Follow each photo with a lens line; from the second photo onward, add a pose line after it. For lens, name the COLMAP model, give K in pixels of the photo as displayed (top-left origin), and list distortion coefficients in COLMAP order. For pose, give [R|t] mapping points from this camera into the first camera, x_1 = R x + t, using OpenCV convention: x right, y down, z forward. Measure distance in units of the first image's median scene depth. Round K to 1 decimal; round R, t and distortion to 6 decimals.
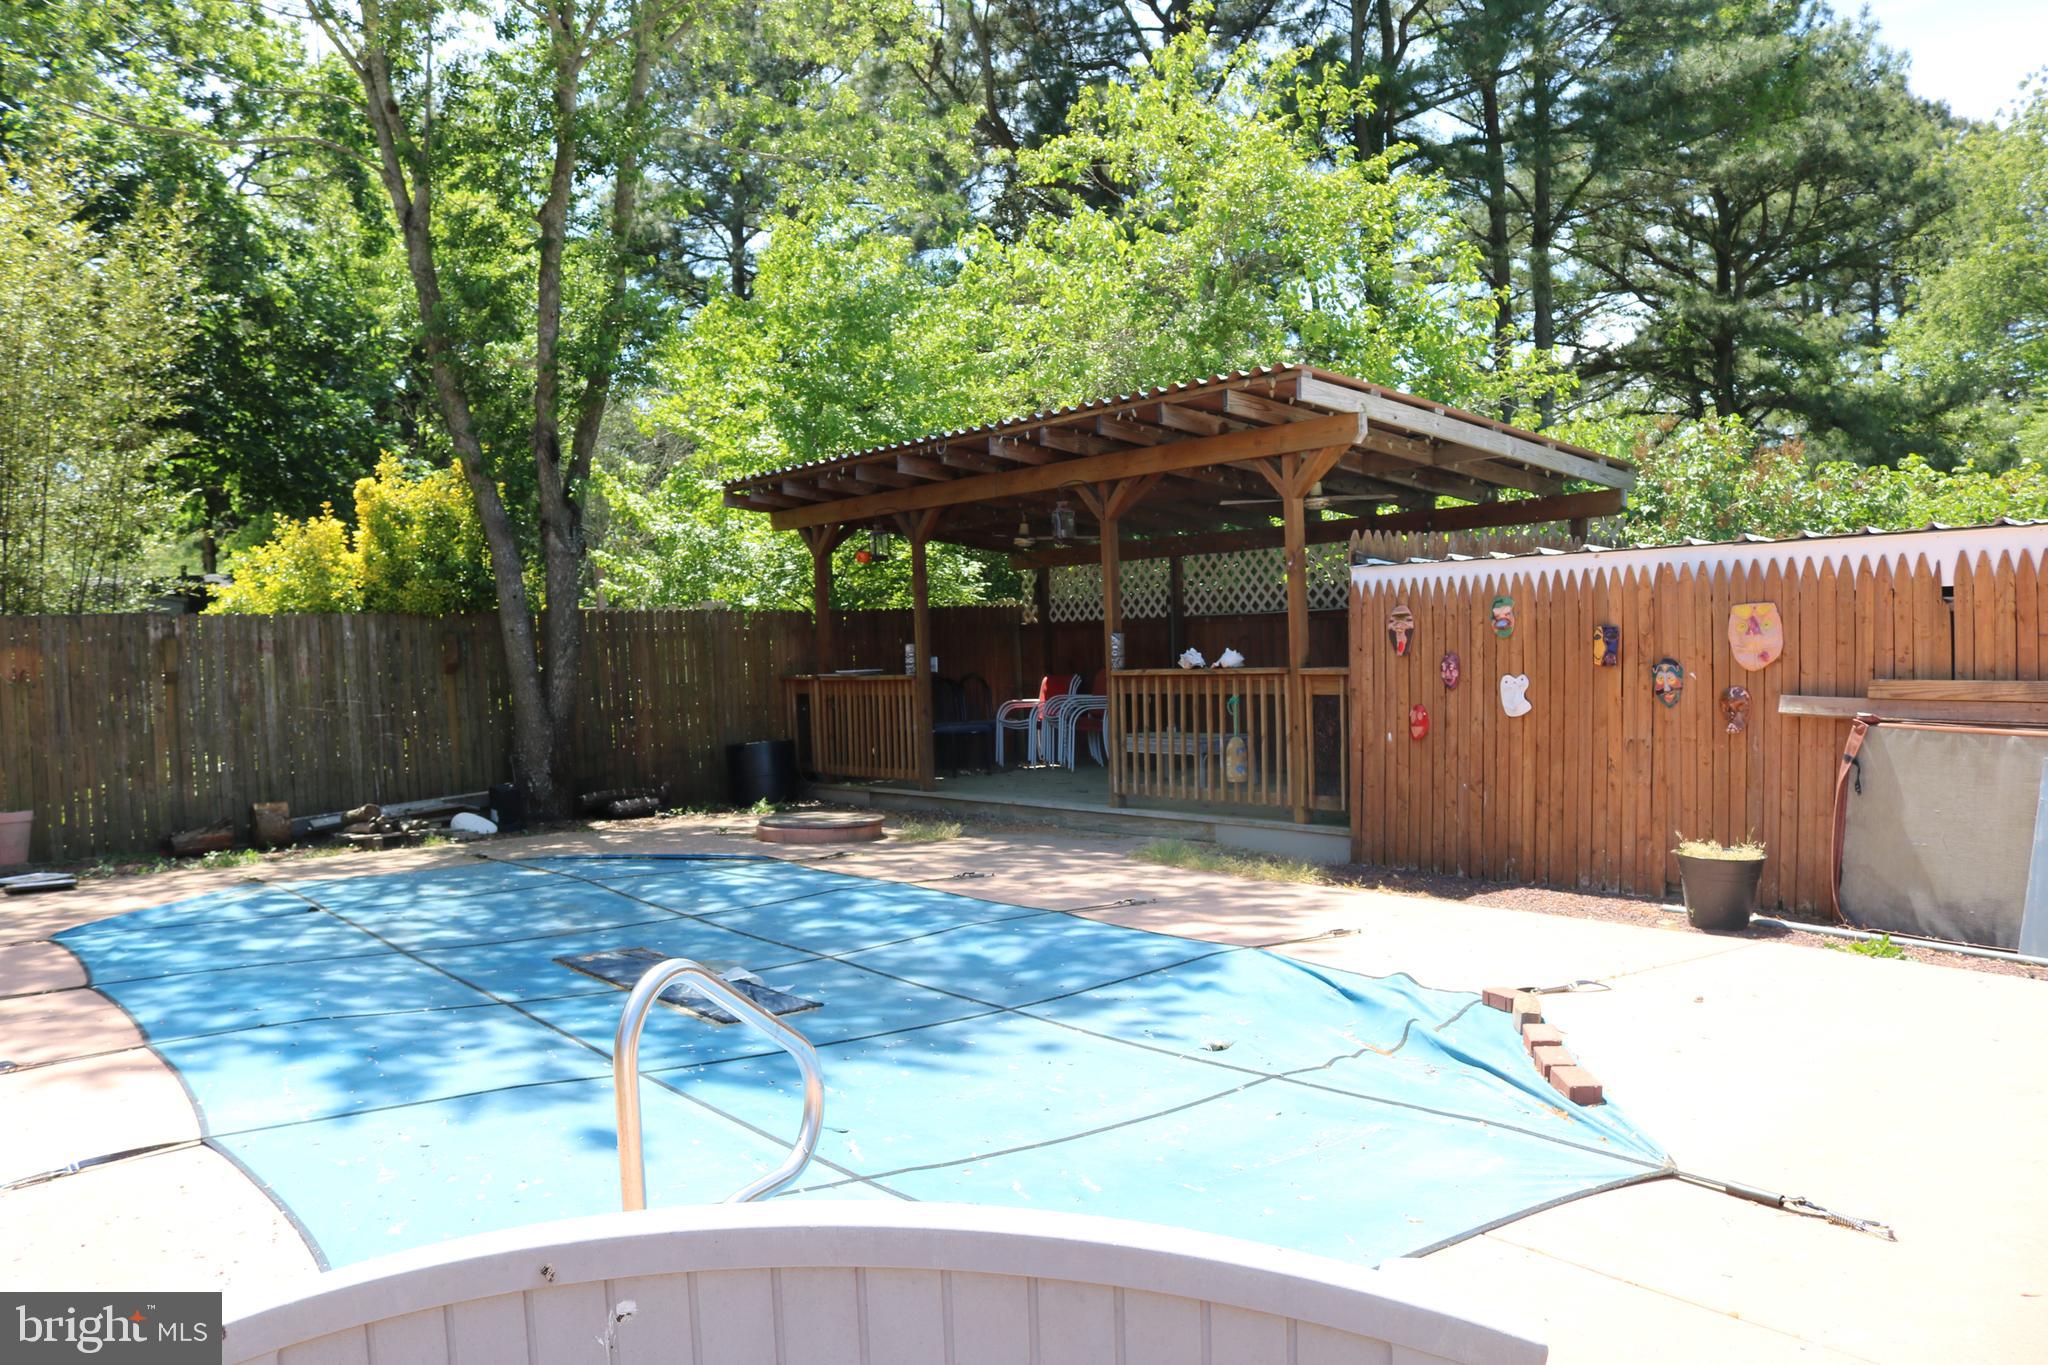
lens RADIAL K [[1699.7, 0, 1022.0], [0, 1699.7, 674.8], [0, 0, 1]] dist [-0.156629, 0.127826]
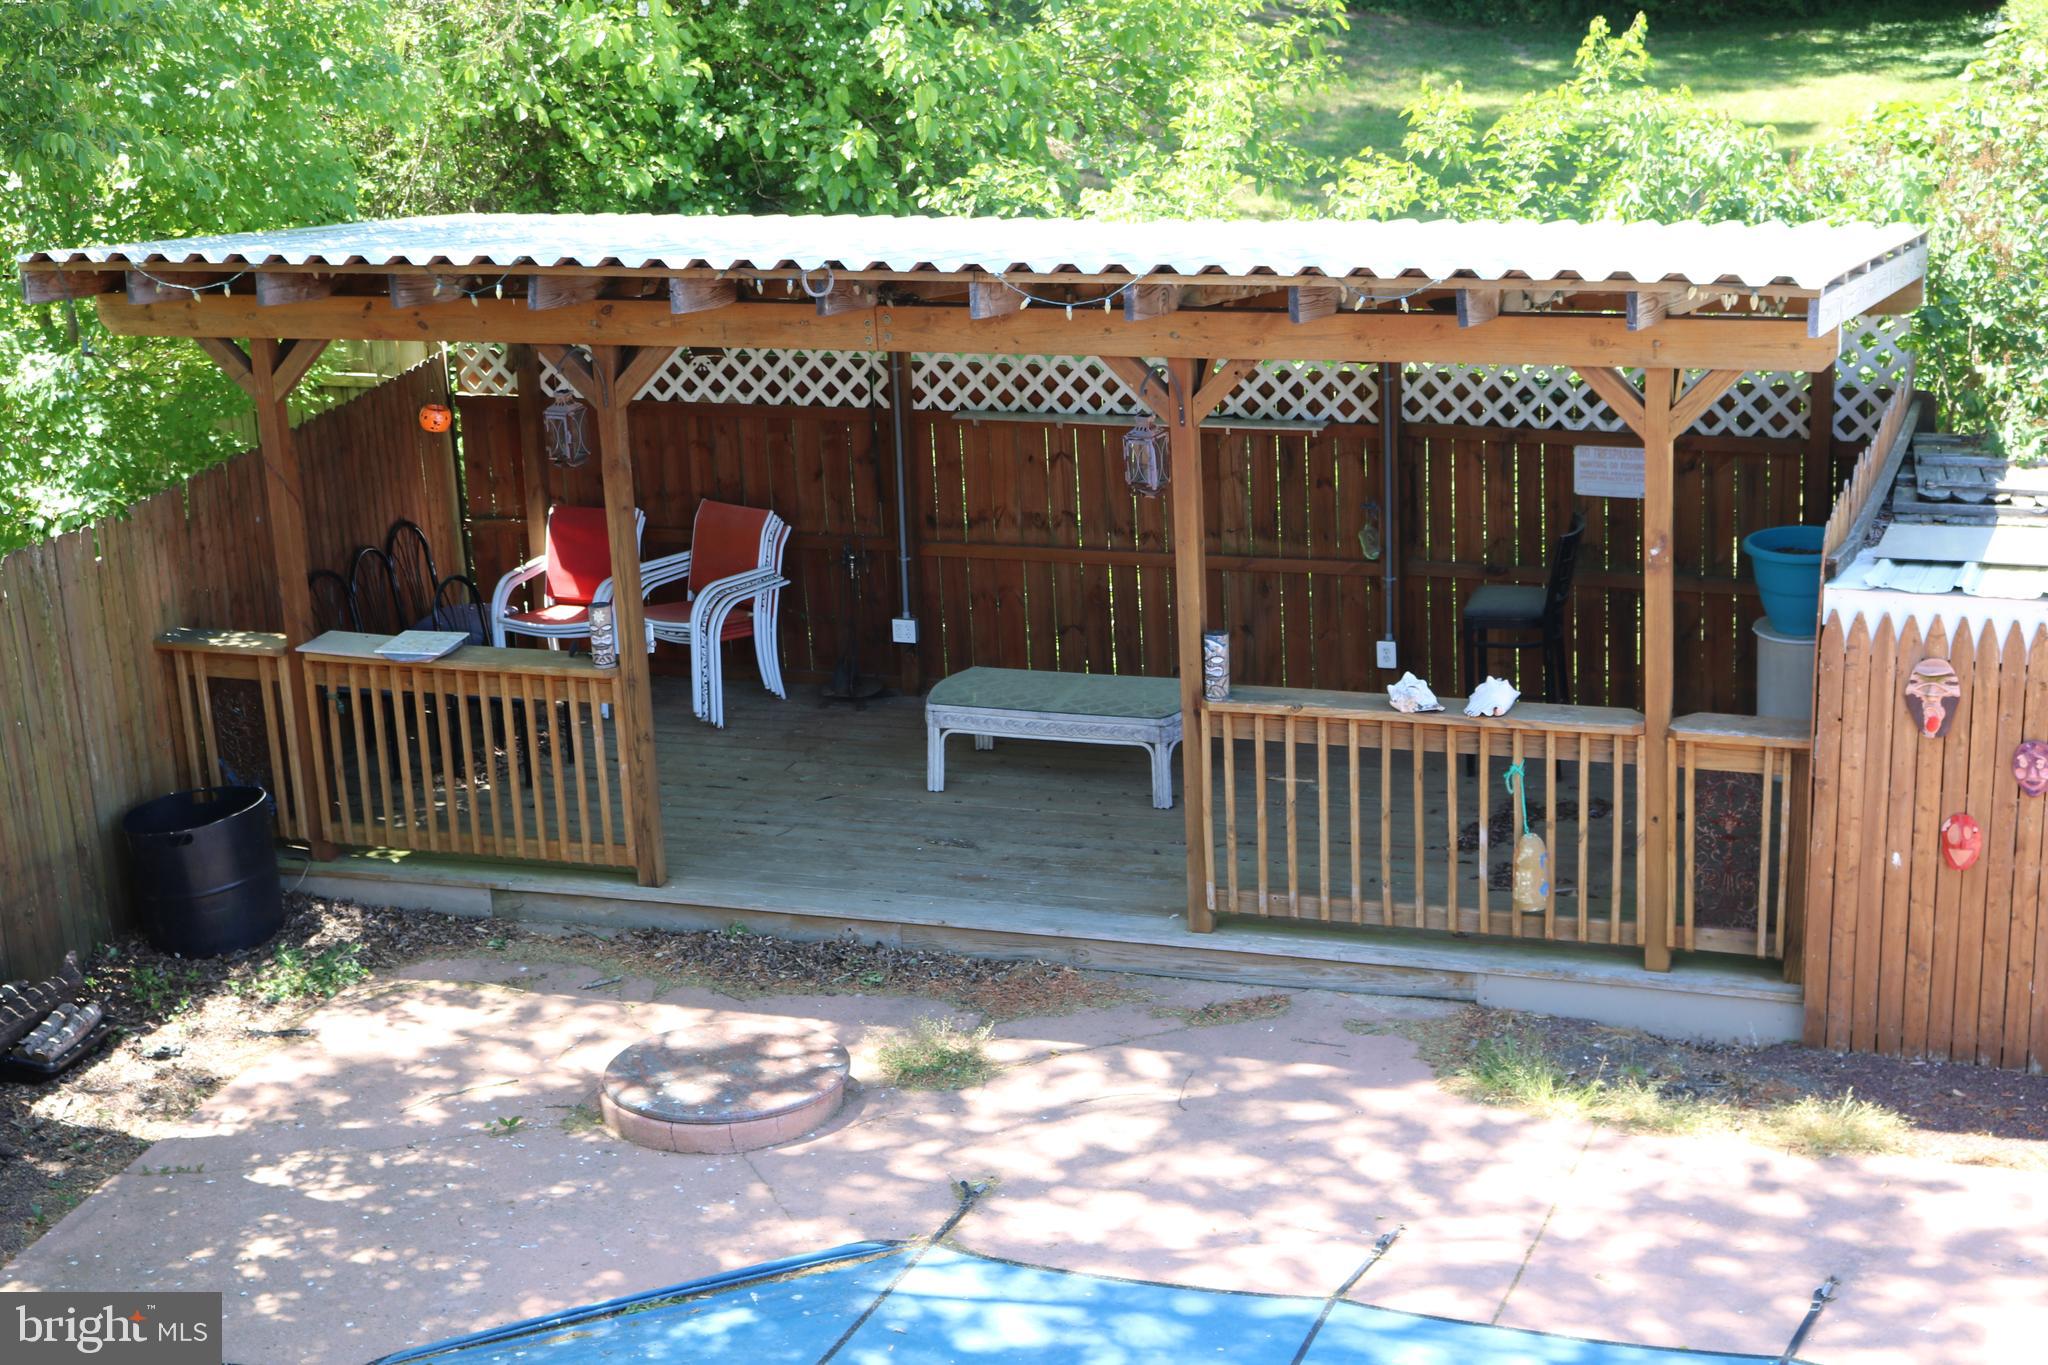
lens RADIAL K [[3465.1, 0, 1019.7], [0, 3465.1, 675.8], [0, 0, 1]] dist [-0.009807, 0.000000]
pose [[0.834219, -0.171743, 0.524007, -0.653950], [0.028081, 0.962261, 0.270676, -0.353642], [-0.550718, -0.211089, 0.807559, 0.155299]]
